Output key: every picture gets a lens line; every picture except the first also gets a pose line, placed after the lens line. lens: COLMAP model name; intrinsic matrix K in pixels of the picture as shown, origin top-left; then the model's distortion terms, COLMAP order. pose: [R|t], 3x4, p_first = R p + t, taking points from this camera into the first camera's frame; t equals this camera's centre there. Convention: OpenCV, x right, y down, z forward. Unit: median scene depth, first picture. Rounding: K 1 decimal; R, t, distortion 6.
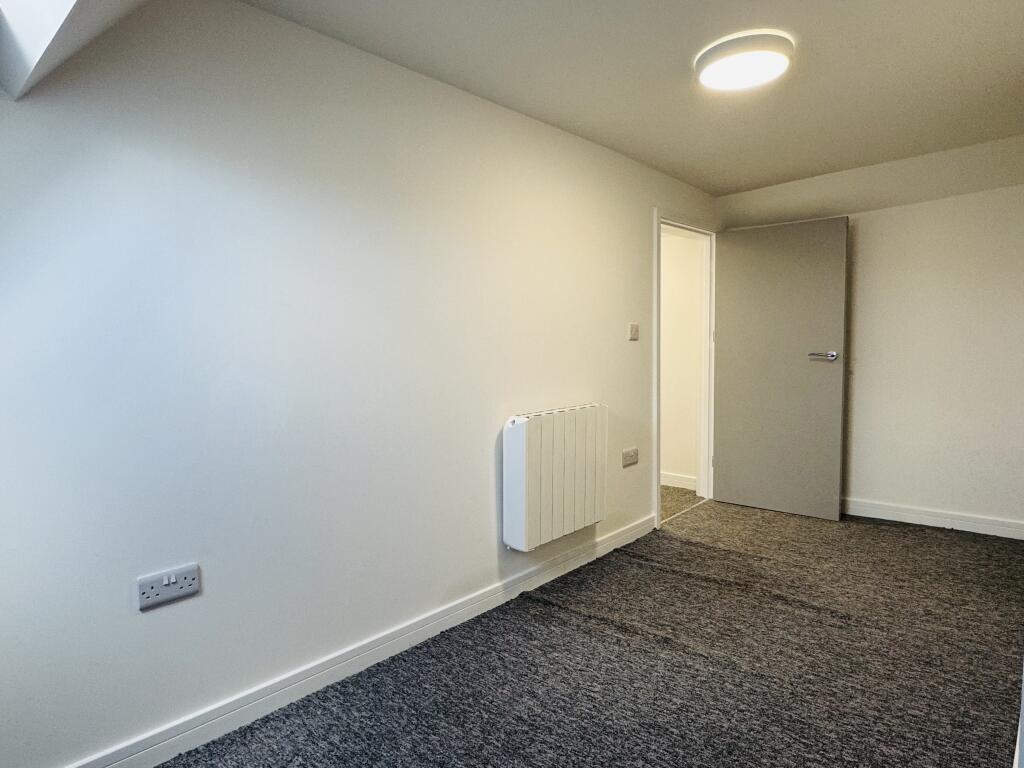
lens RADIAL K [[595.6, 0, 512.6], [0, 595.6, 383.7], [0, 0, 1]] dist [-0.033978, -0.000137]
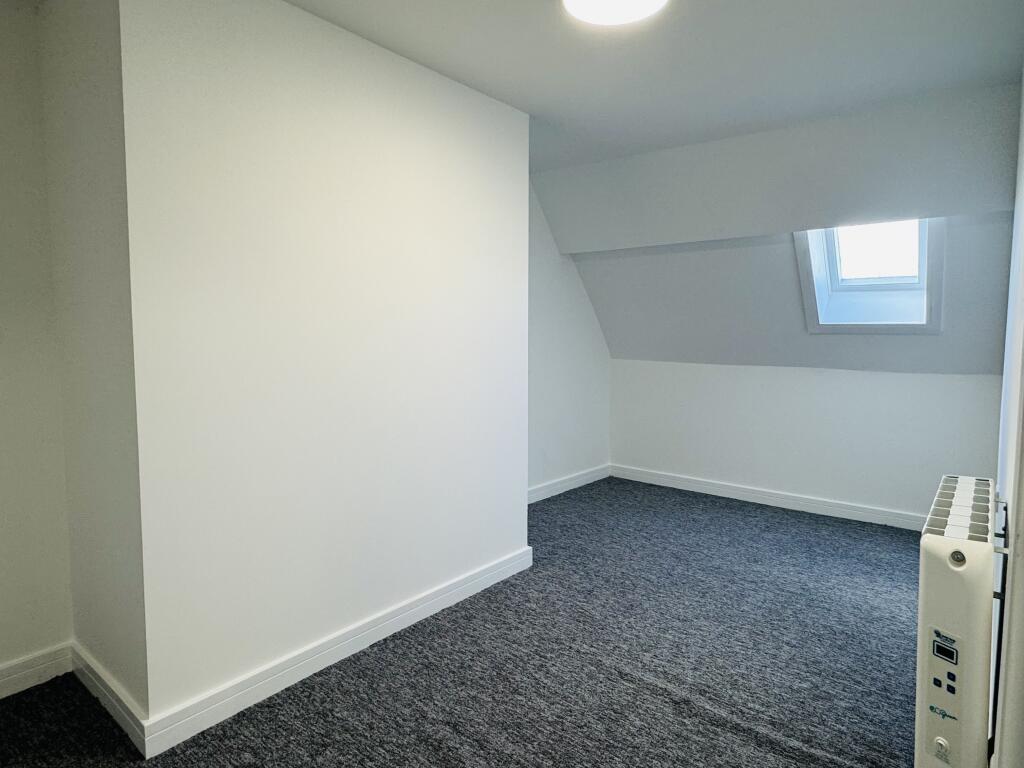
lens RADIAL K [[595.6, 0, 511.1], [0, 595.6, 382.9], [0, 0, 1]] dist [-0.033978, -0.000137]
pose [[-0.997295, 0.032532, -0.065904, 0.642723], [0.022742, 0.989289, 0.144190, -0.162449], [0.069889, 0.142301, -0.987353, 2.027352]]
